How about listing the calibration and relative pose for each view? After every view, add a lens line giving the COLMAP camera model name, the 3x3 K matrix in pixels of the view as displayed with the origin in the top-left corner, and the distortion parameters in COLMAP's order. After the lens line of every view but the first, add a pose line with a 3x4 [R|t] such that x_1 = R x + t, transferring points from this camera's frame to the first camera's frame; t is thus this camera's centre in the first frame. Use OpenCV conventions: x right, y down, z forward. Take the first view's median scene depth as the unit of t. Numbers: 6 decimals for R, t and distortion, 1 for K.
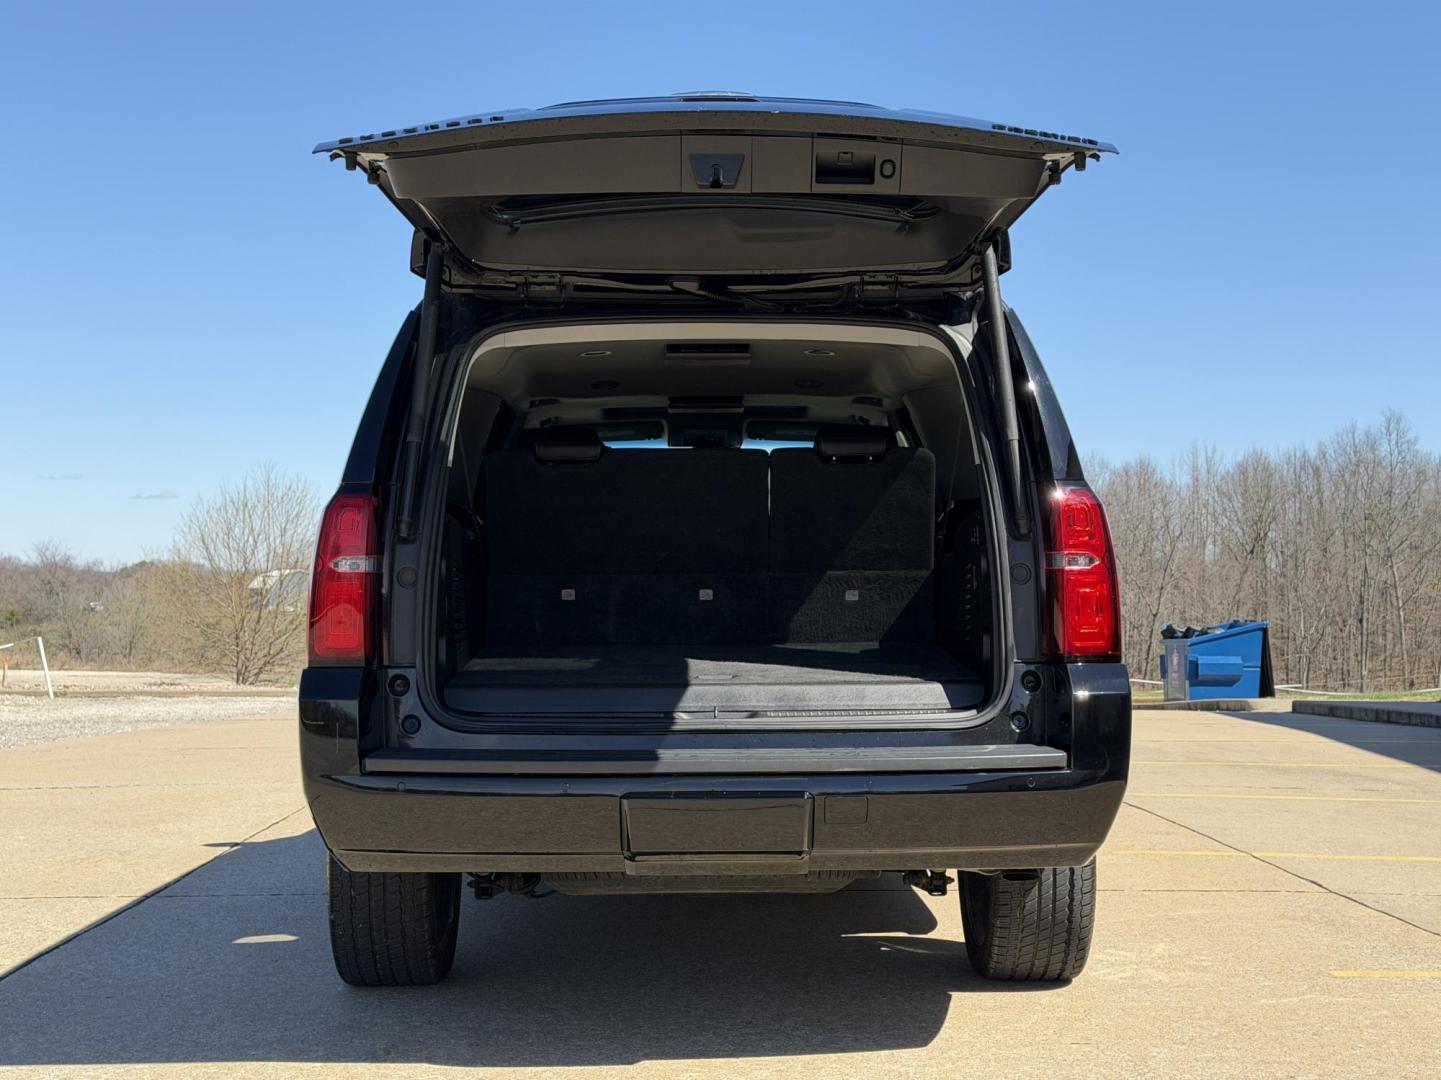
lens RADIAL K [[2089.2, 0, 720.5], [0, 2089.2, 540.0], [0, 0, 1]] dist [0.111844, 0.012713]
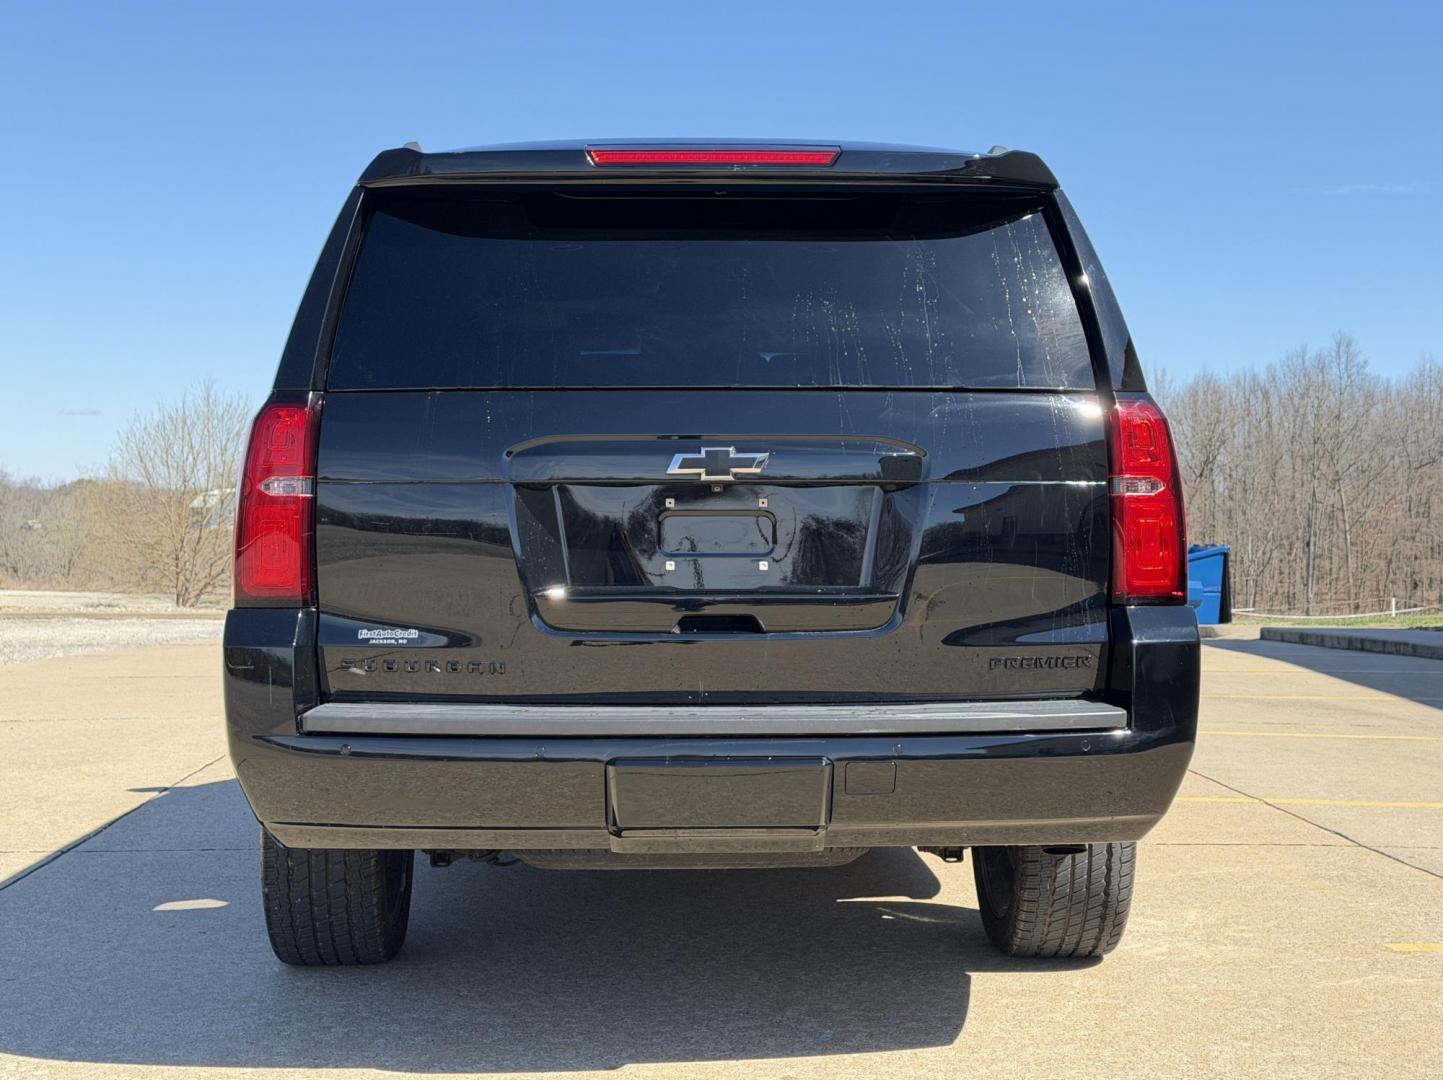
lens RADIAL K [[2107.5, 0, 720.2], [0, 2107.5, 553.8], [0, 0, 1]] dist [0.117133, -0.022542]
pose [[0.999704, 0.003866, 0.024030, -0.017528], [-0.004916, 0.999029, 0.043792, 0.000421], [-0.023838, -0.043897, 0.998752, 0.117842]]
